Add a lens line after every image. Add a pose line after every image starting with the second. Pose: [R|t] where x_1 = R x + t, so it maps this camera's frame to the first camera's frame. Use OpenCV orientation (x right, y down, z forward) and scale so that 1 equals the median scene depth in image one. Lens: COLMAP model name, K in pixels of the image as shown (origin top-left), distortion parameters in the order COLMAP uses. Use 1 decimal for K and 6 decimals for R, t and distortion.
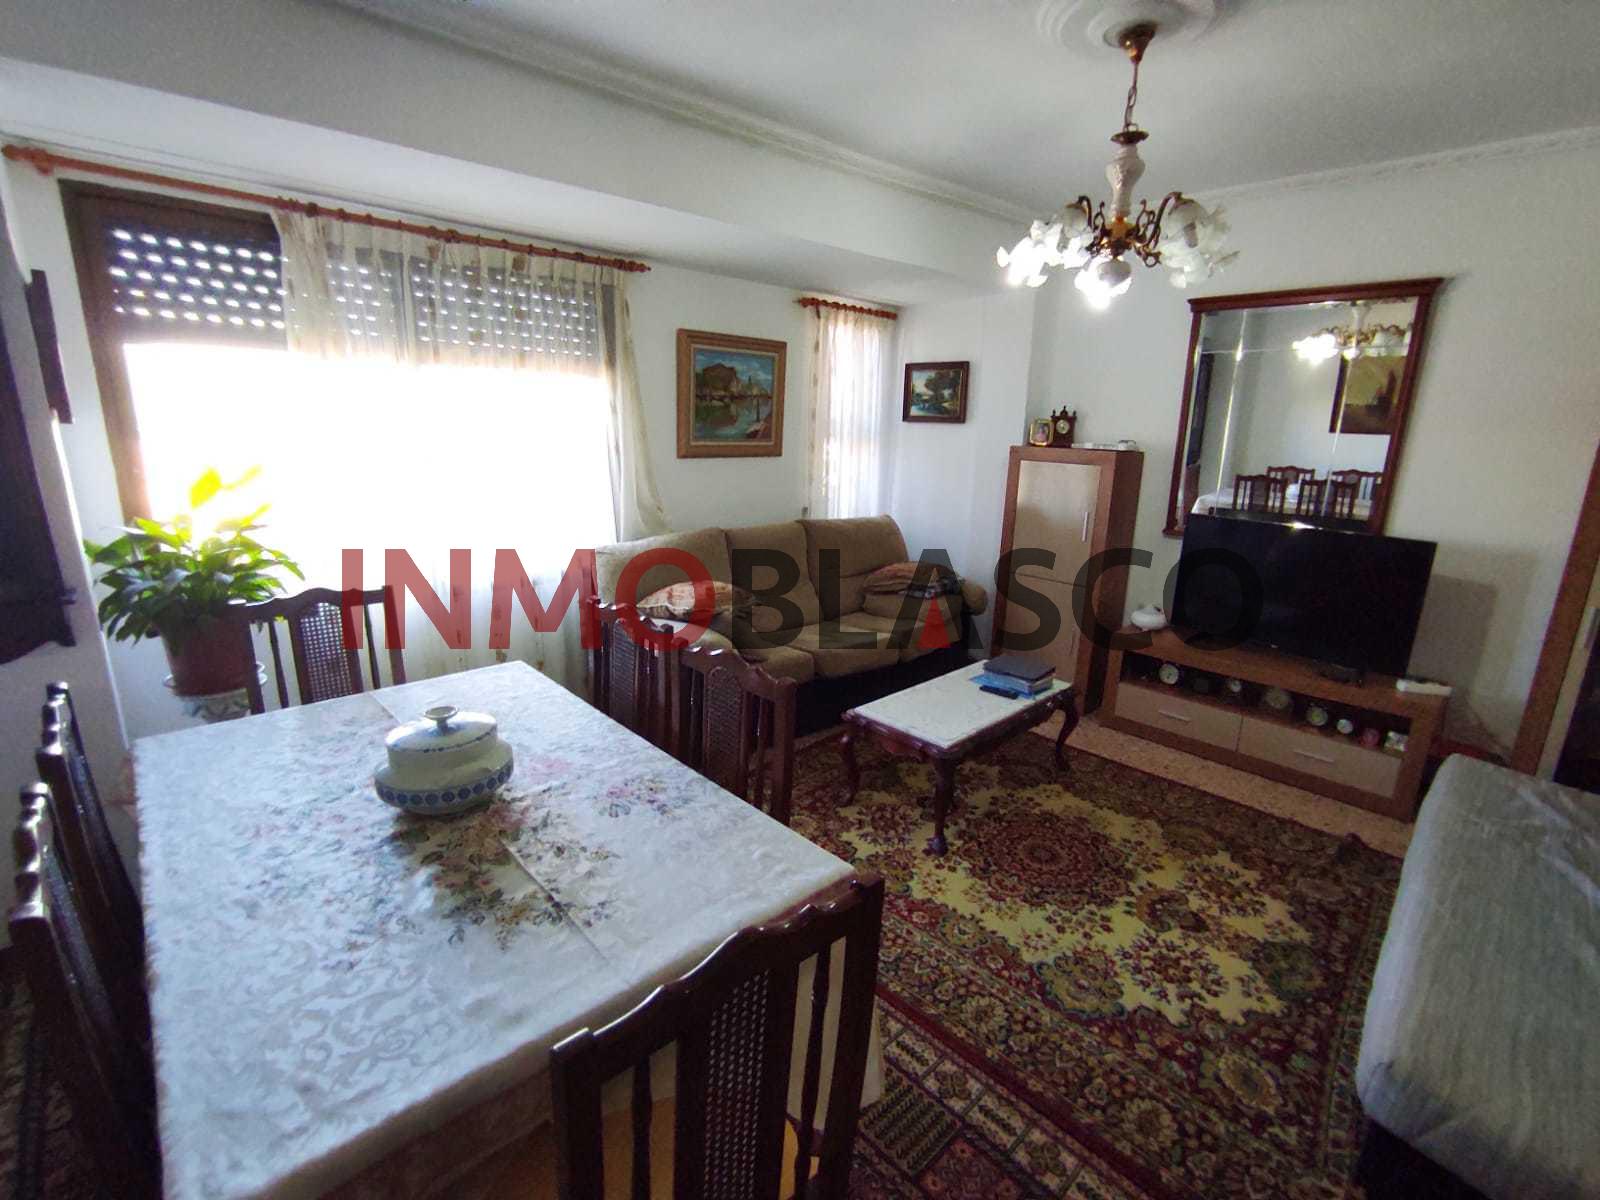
lens RADIAL K [[735.7, 0, 800.0], [0, 735.7, 600.0], [0, 0, 1]] dist [-0.002552, 0.000489]
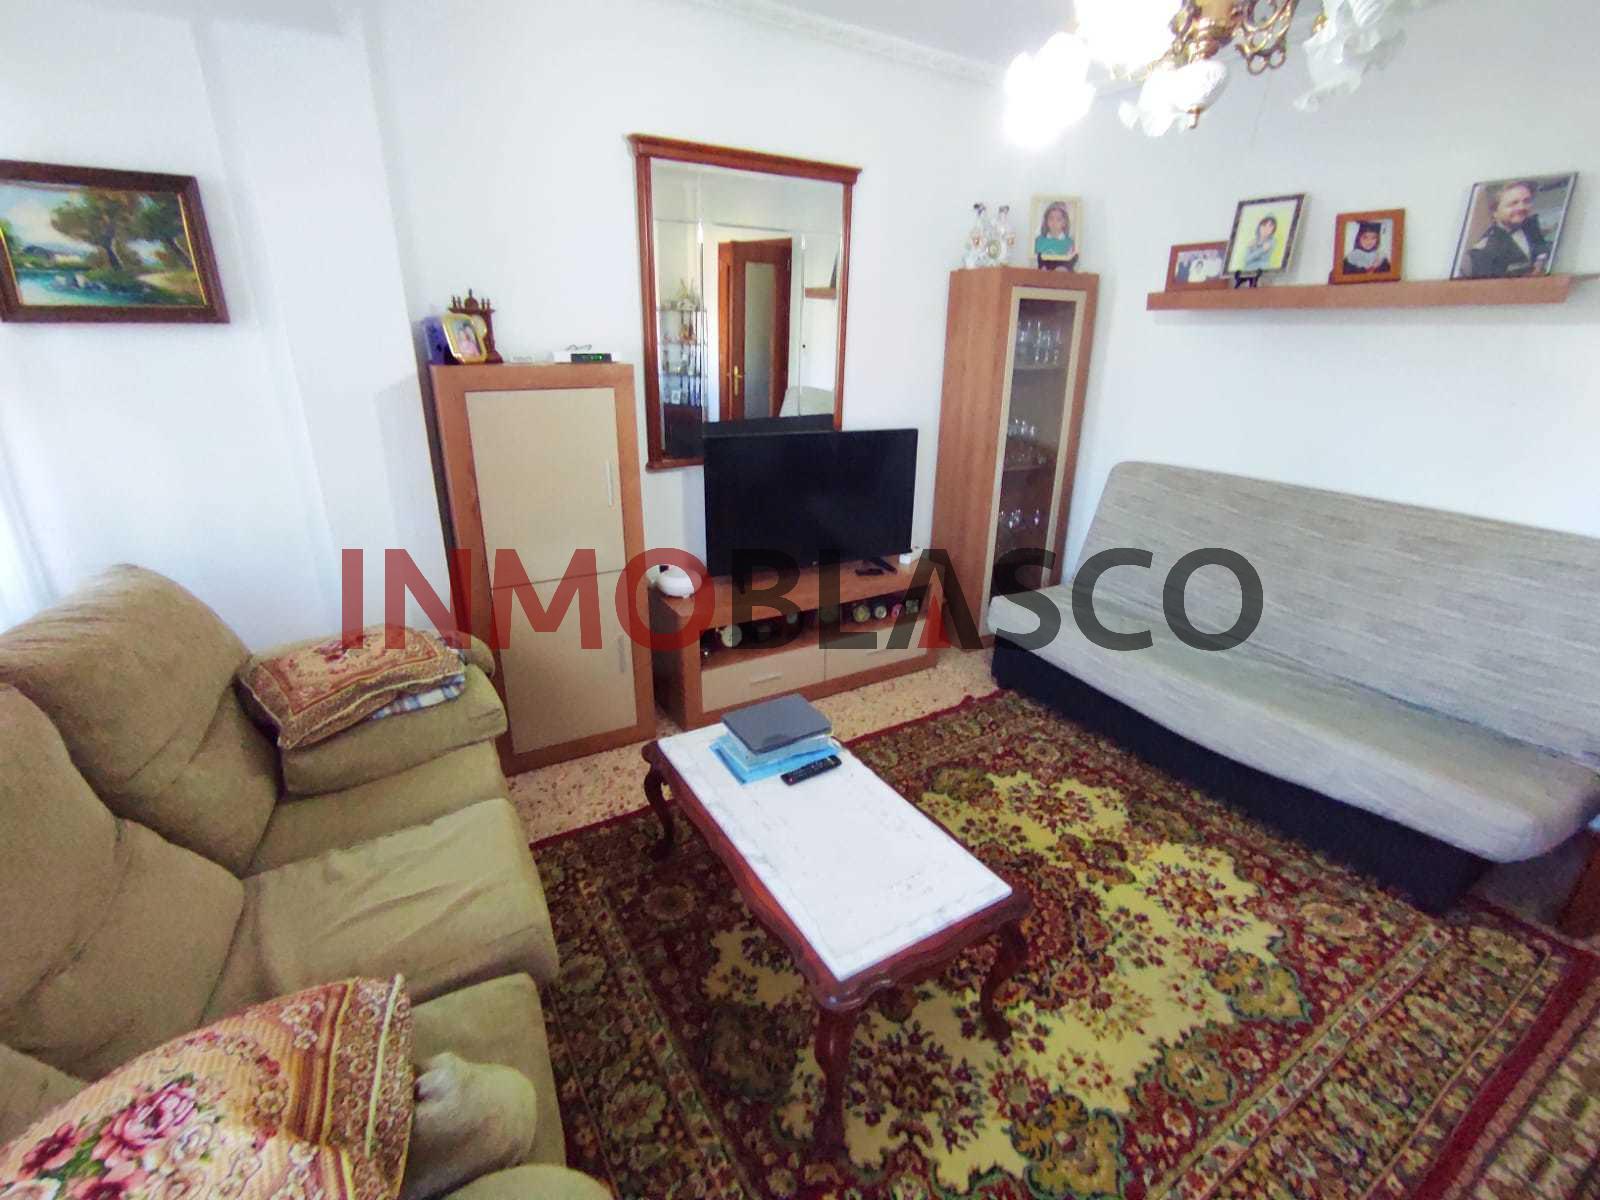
lens RADIAL K [[745.2, 0, 710.4], [0, 745.2, 605.2], [0, 0, 1]] dist [-0.004413, -0.000698]
pose [[0.222869, -0.354142, 0.908247, -0.295422], [0.235282, 0.923679, 0.302424, -0.229041], [-0.946029, 0.146293, 0.289183, 0.942404]]
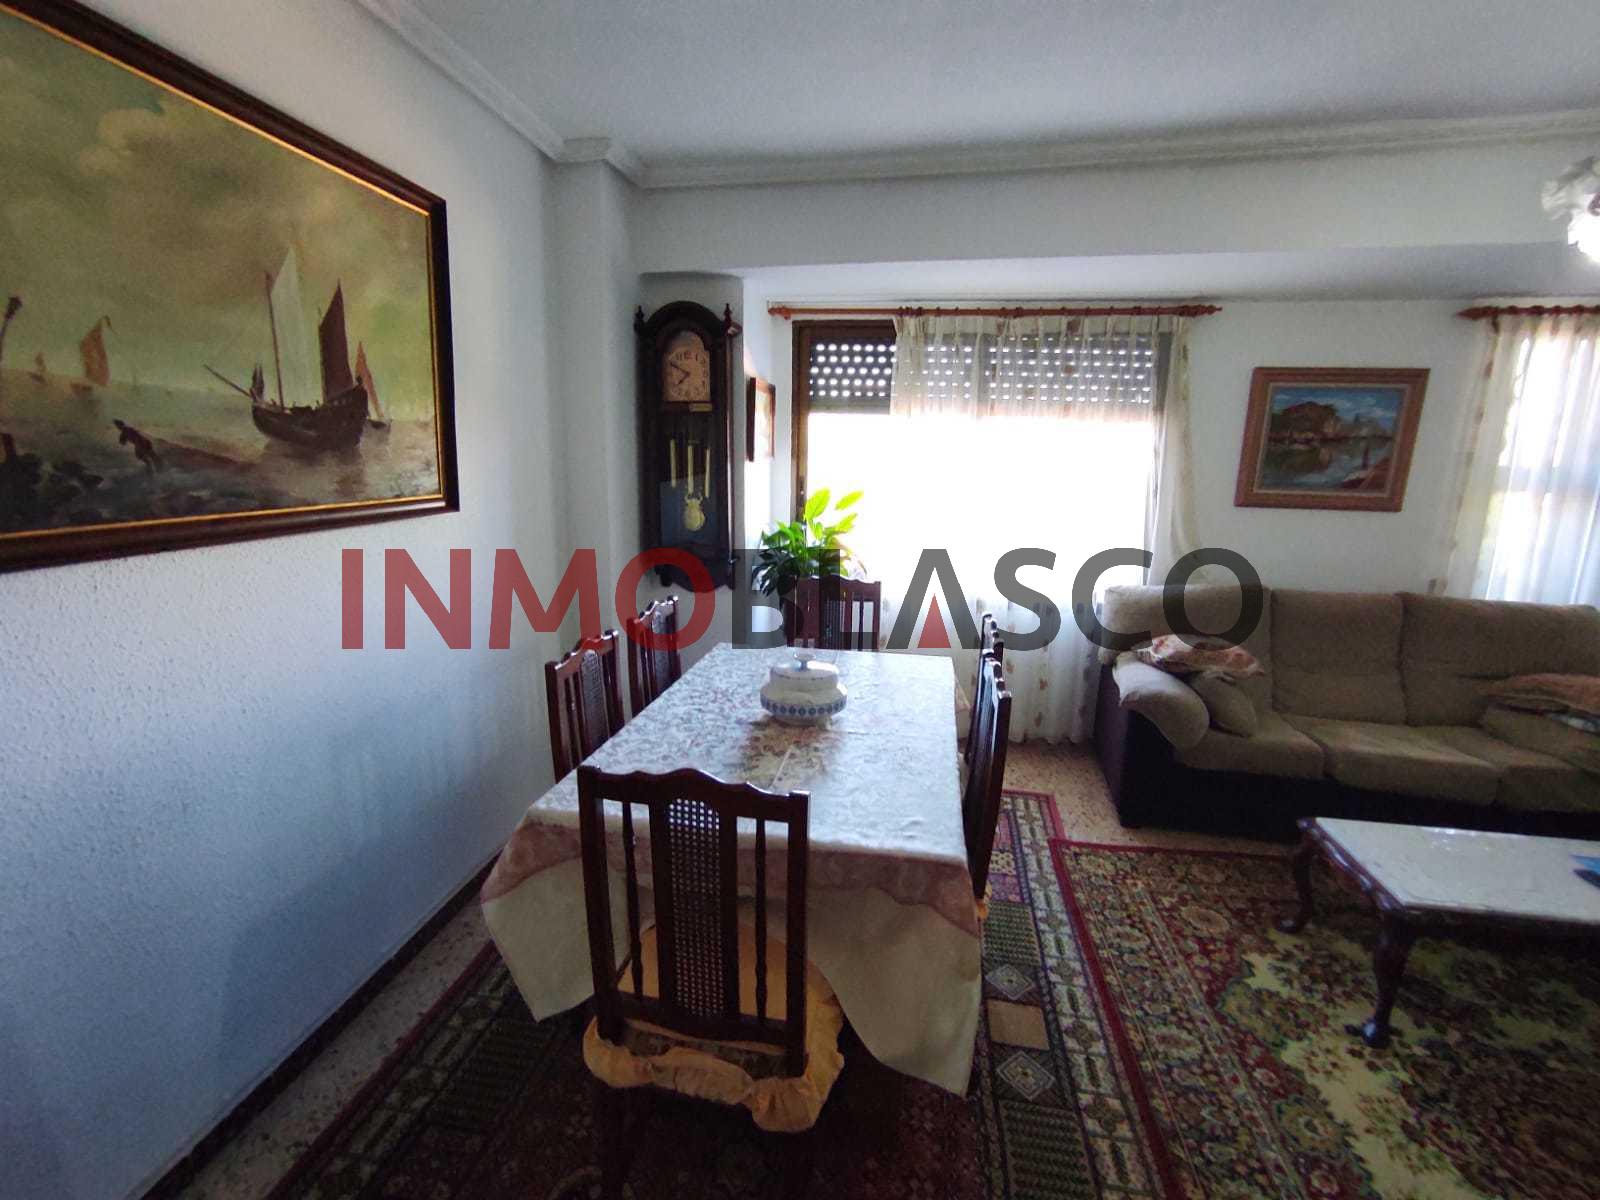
lens RADIAL K [[731.5, 0, 800.0], [0, 731.5, 600.0], [0, 0, 1]] dist [-0.060320, 0.033327]
pose [[0.591670, 0.144240, -0.793172, 0.331902], [-0.199106, 0.979531, 0.029605, 0.006318], [0.781206, 0.140409, 0.608278, 0.061495]]
